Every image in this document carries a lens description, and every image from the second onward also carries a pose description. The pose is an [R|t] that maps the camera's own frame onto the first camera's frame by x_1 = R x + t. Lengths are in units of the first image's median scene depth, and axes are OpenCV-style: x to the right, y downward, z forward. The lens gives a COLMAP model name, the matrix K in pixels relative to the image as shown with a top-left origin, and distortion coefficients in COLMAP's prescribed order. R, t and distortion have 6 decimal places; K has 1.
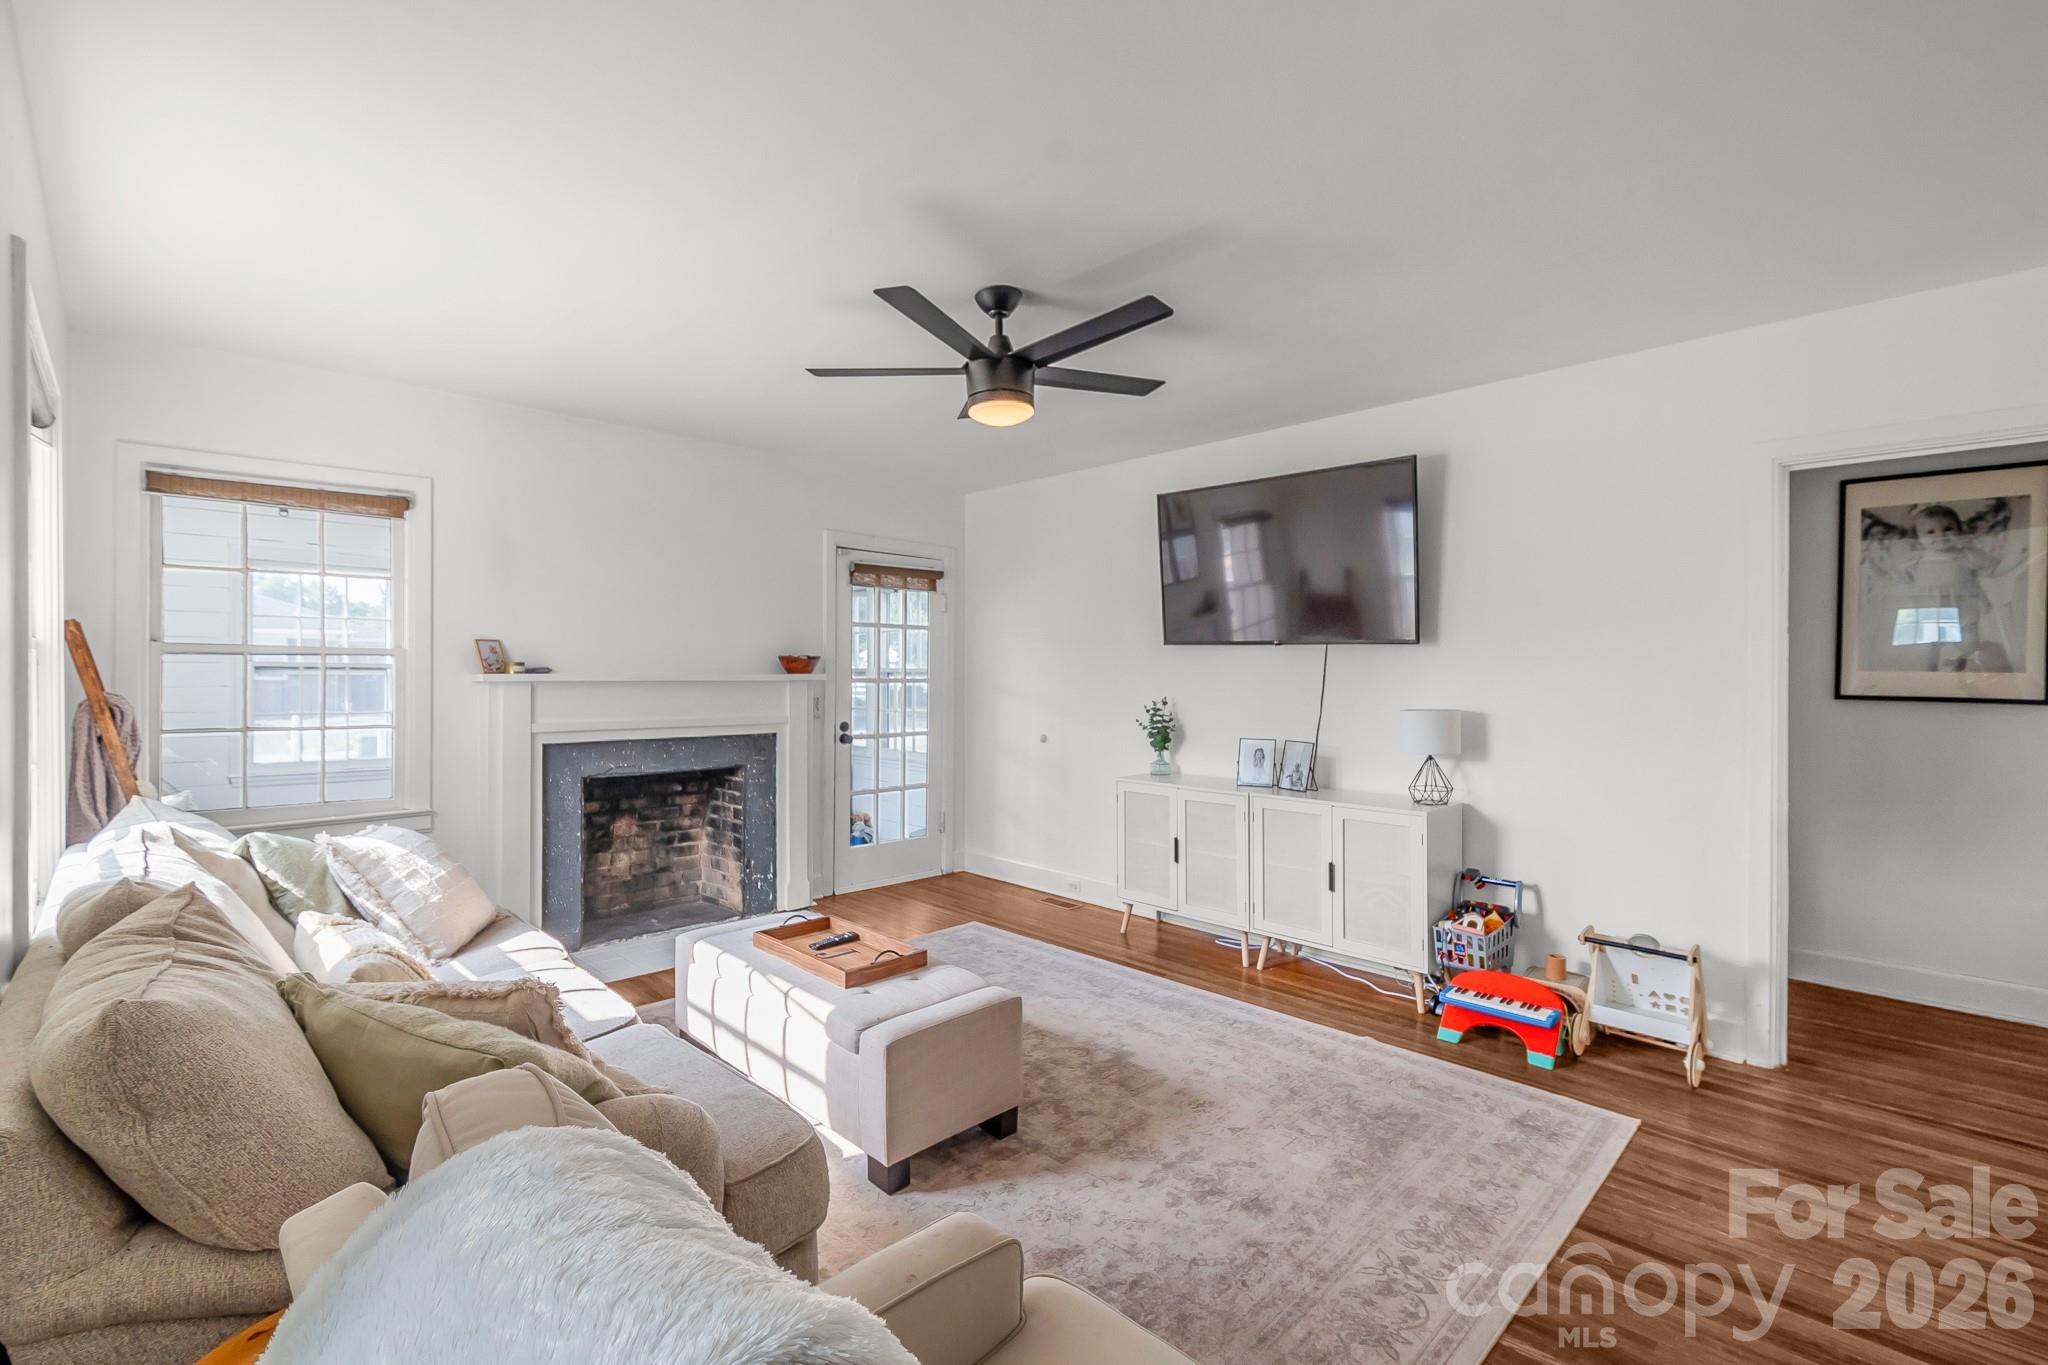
lens RADIAL K [[935.2, 0, 1021.4], [0, 935.2, 668.6], [0, 0, 1]] dist [0.003633, -0.000315]
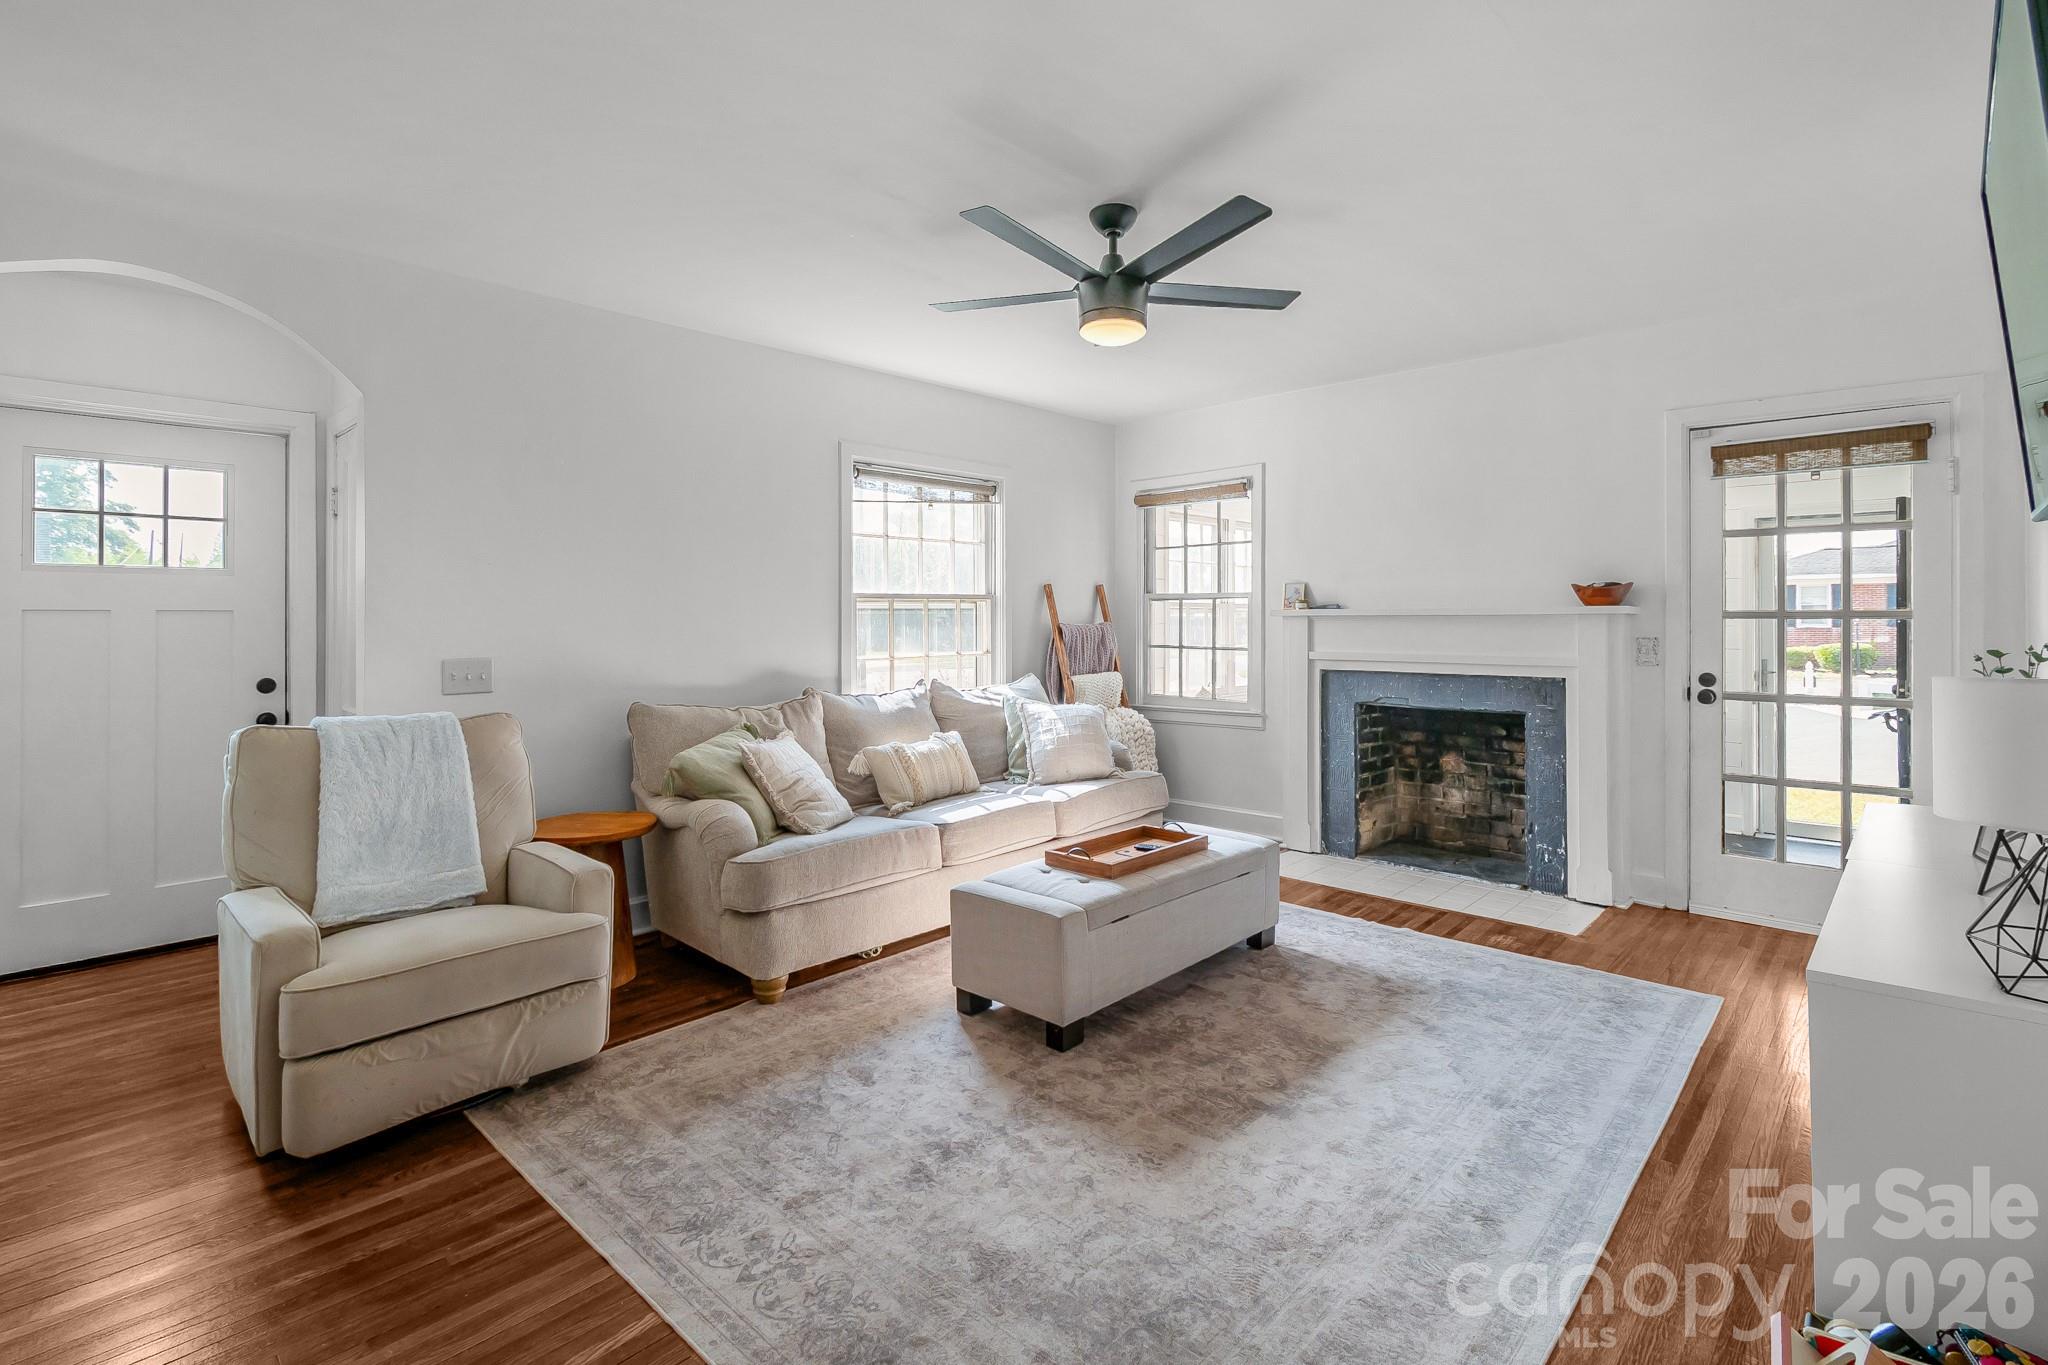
lens RADIAL K [[936.2, 0, 1031.5], [0, 936.2, 608.7], [0, 0, 1]] dist [-0.000366, -0.000625]
pose [[0.040962, -0.016830, -0.999019, 0.565451], [0.005932, 0.999845, -0.016600, 0.019218], [0.999143, -0.005246, 0.041056, 0.521221]]
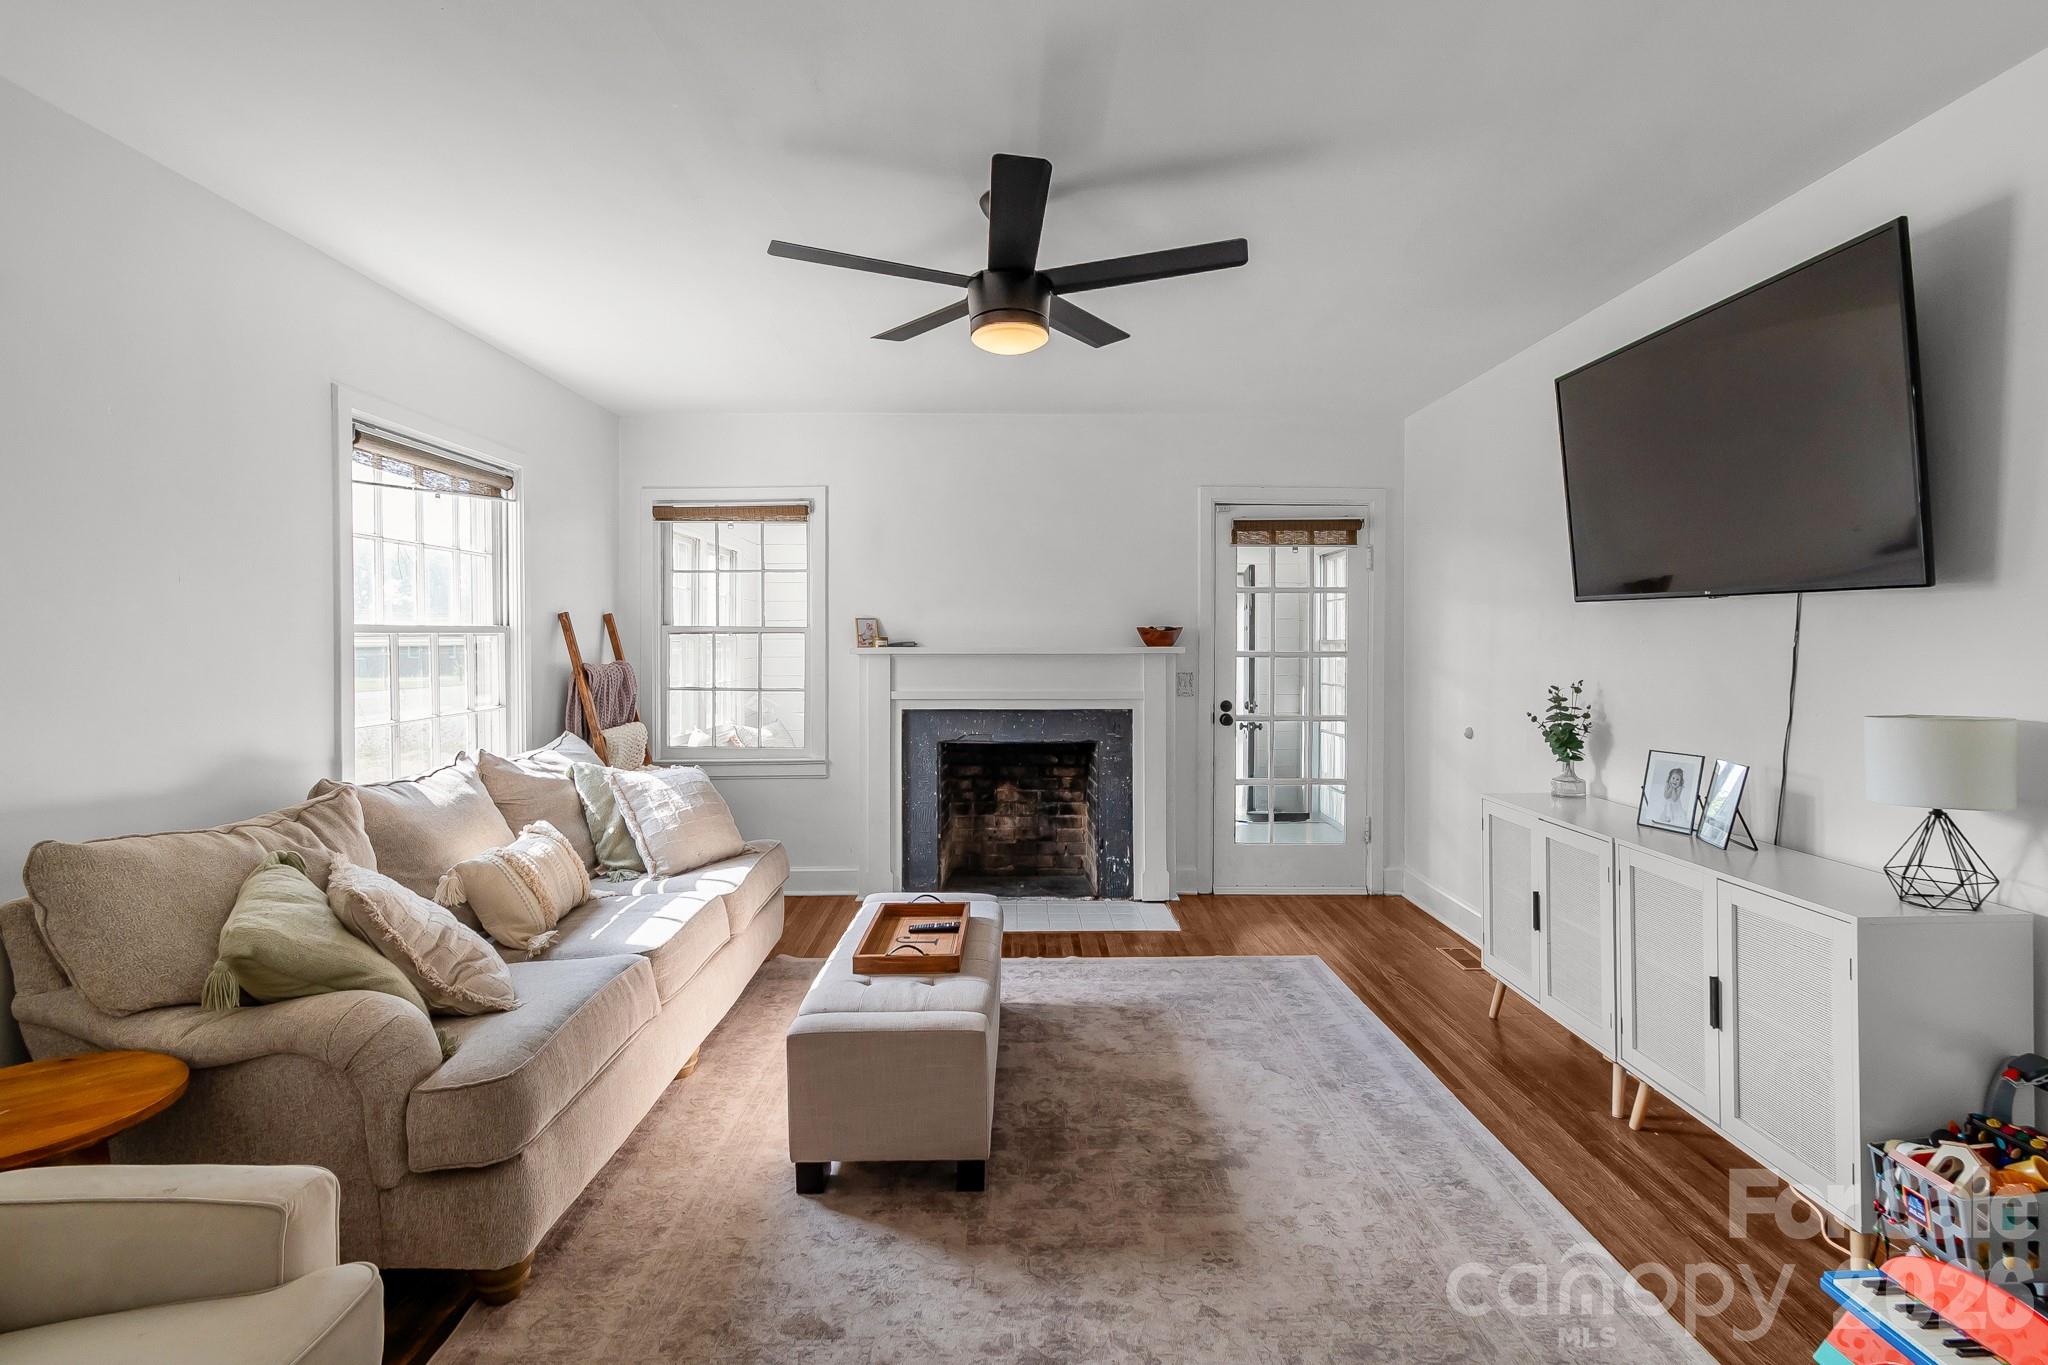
lens RADIAL K [[980.2, 0, 1002.0], [0, 980.2, 643.0], [0, 0, 1]] dist [0.000939, -0.000143]
pose [[0.711513, -0.004427, -0.702659, 0.353571], [0.006579, 0.999978, 0.000362, 0.000628], [0.702643, -0.004880, 0.711526, 0.216812]]
